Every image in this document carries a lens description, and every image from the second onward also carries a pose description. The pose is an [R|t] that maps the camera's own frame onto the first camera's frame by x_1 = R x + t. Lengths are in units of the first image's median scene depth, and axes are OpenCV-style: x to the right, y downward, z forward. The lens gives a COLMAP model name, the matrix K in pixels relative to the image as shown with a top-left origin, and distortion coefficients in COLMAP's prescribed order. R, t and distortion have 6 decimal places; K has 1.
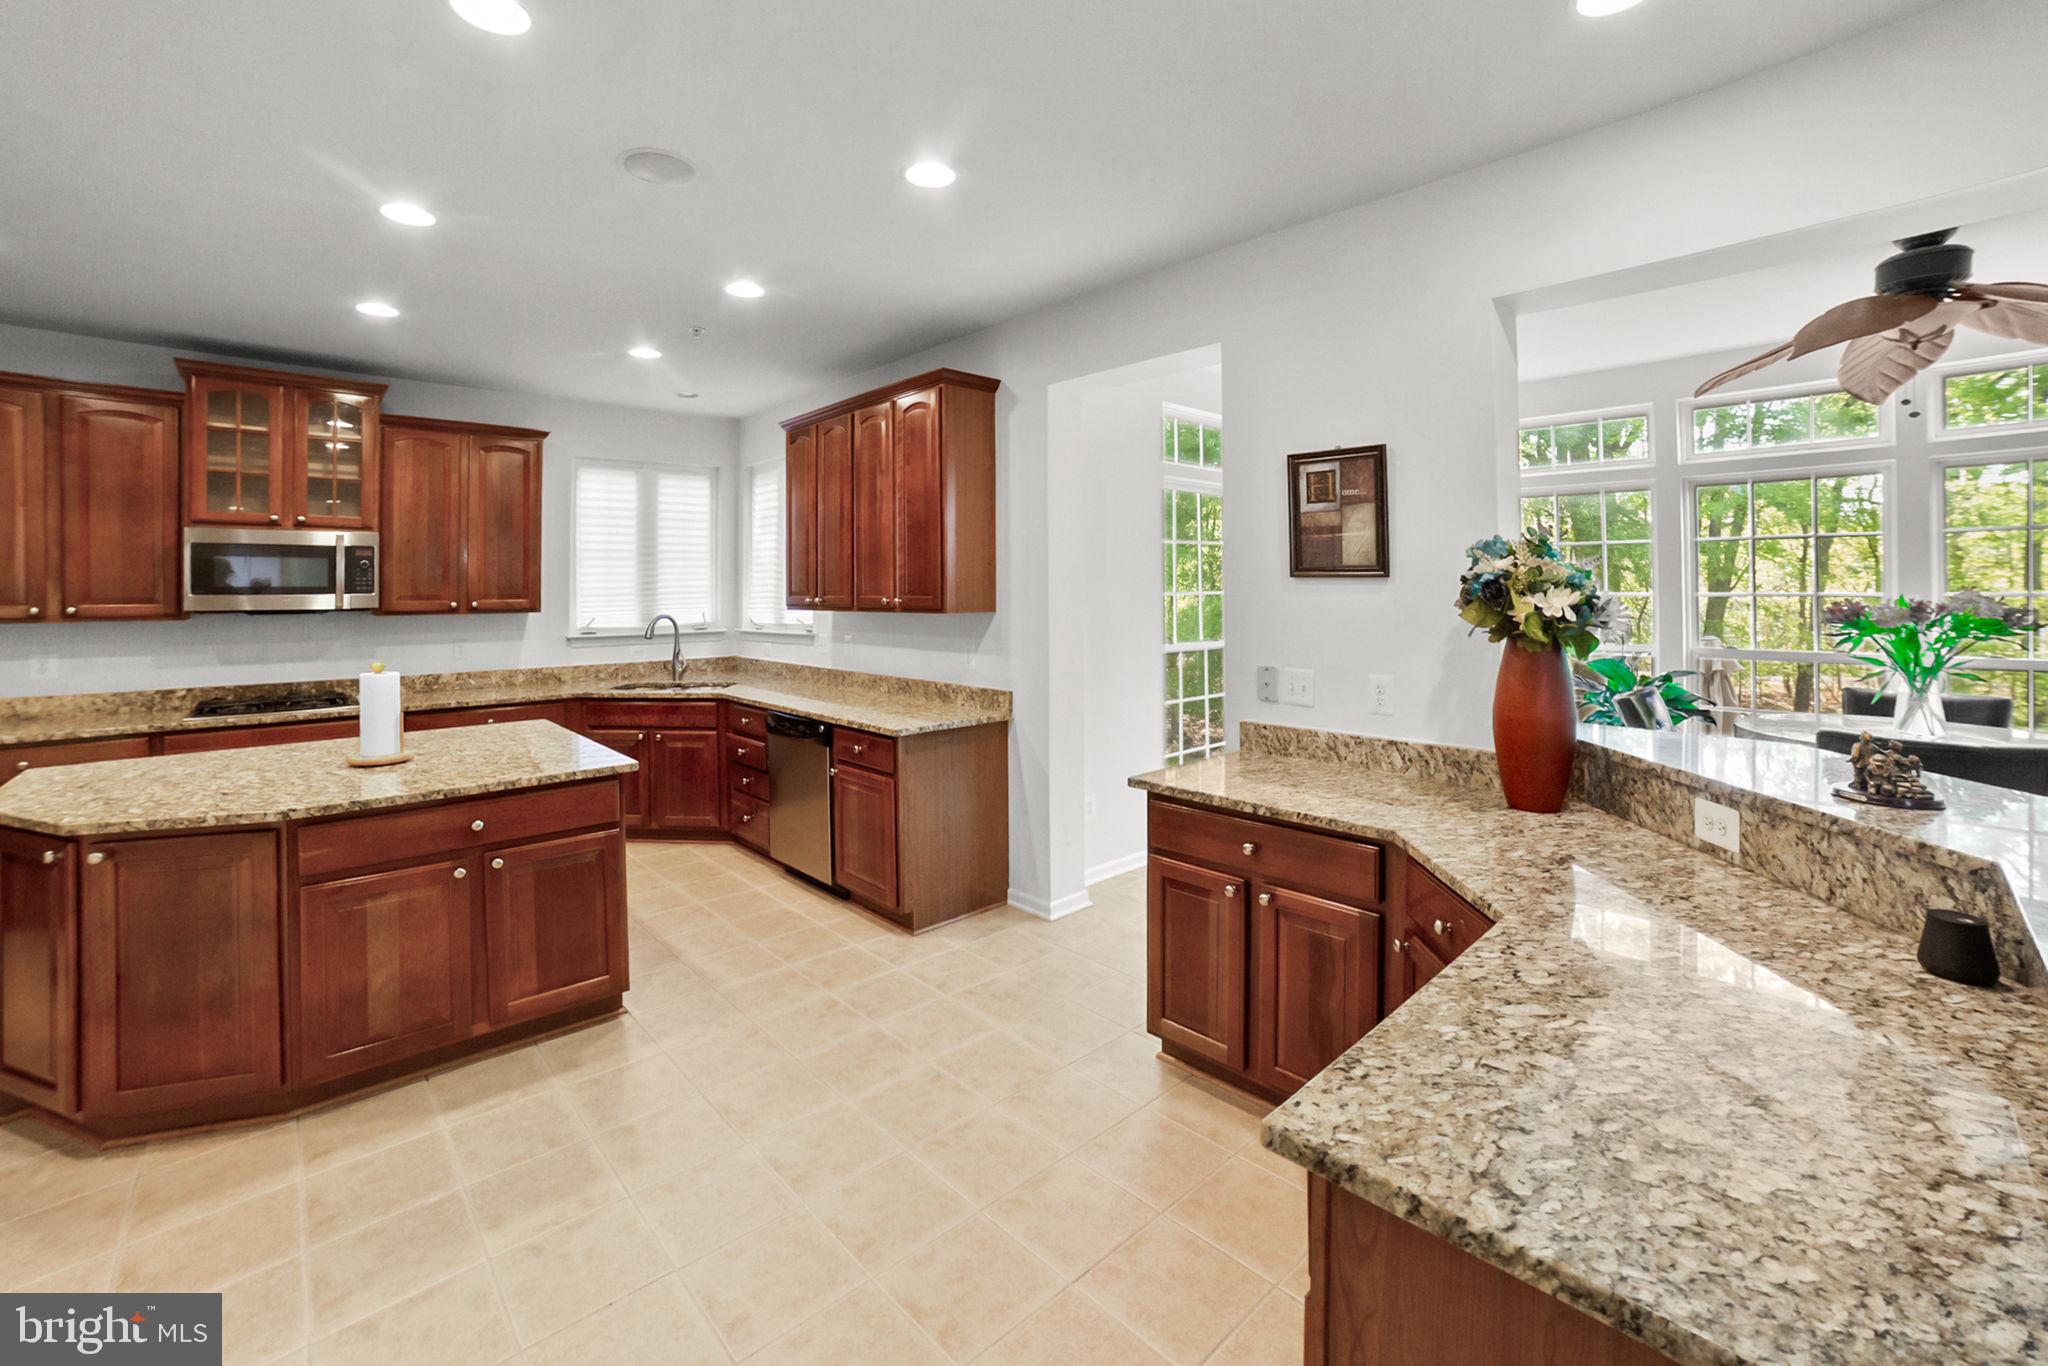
lens RADIAL K [[844.5, 0, 1024.2], [0, 844.5, 613.3], [0, 0, 1]] dist [-0.077942, 0.033153]
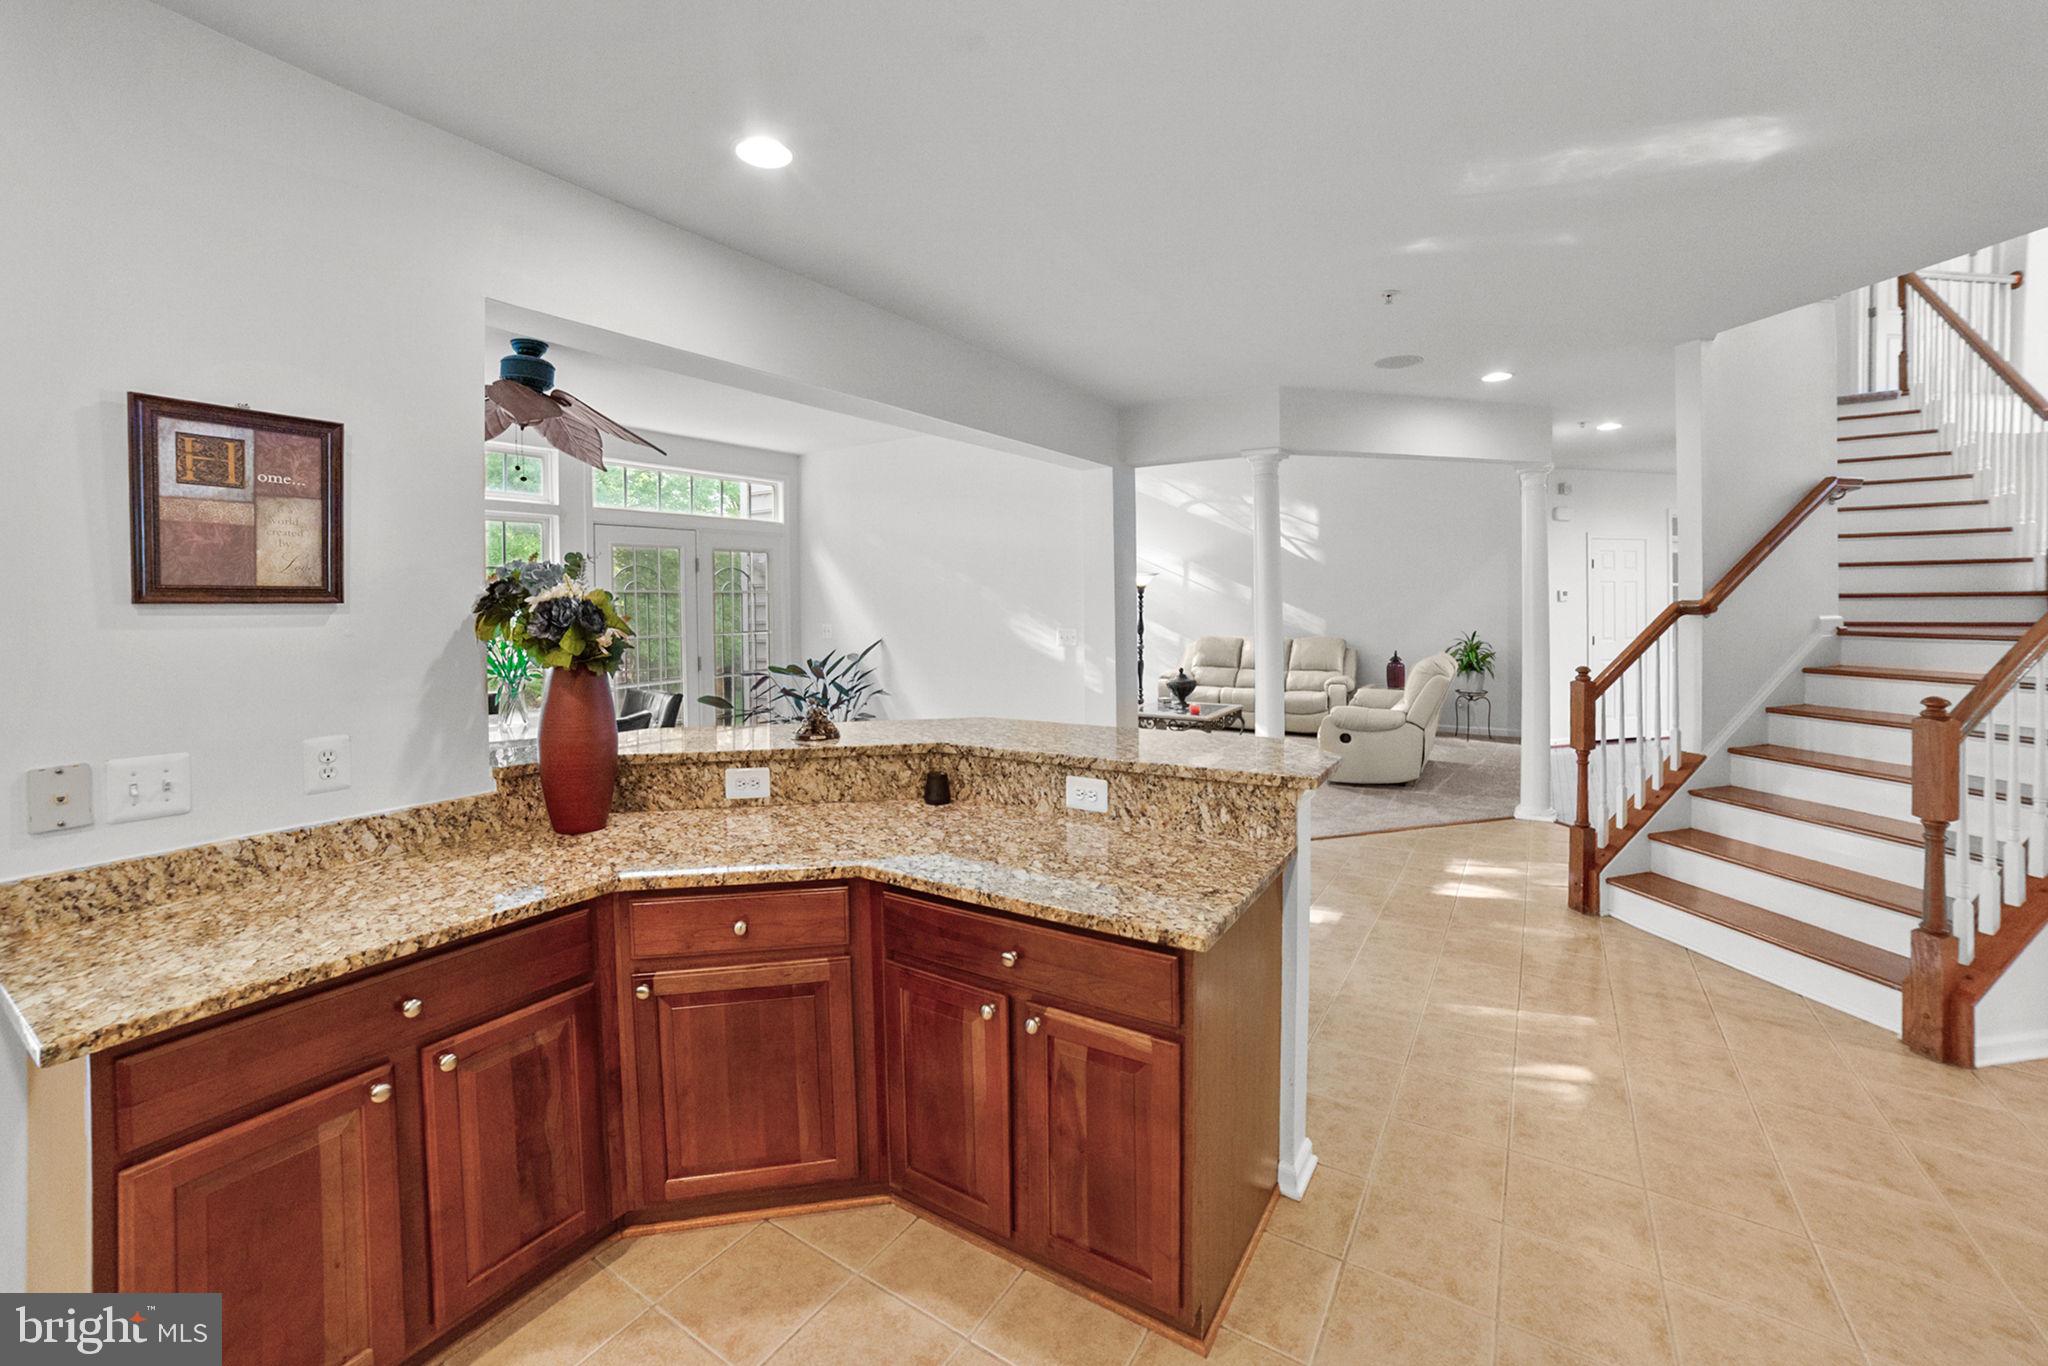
lens RADIAL K [[844.5, 0, 1024.2], [0, 844.5, 613.3], [0, 0, 1]] dist [-0.077942, 0.033153]
pose [[-0.234347, -0.010795, 0.972093, -0.524437], [0.041704, 0.998906, 0.021146, -0.029945], [-0.971258, 0.045496, -0.233640, 0.733987]]
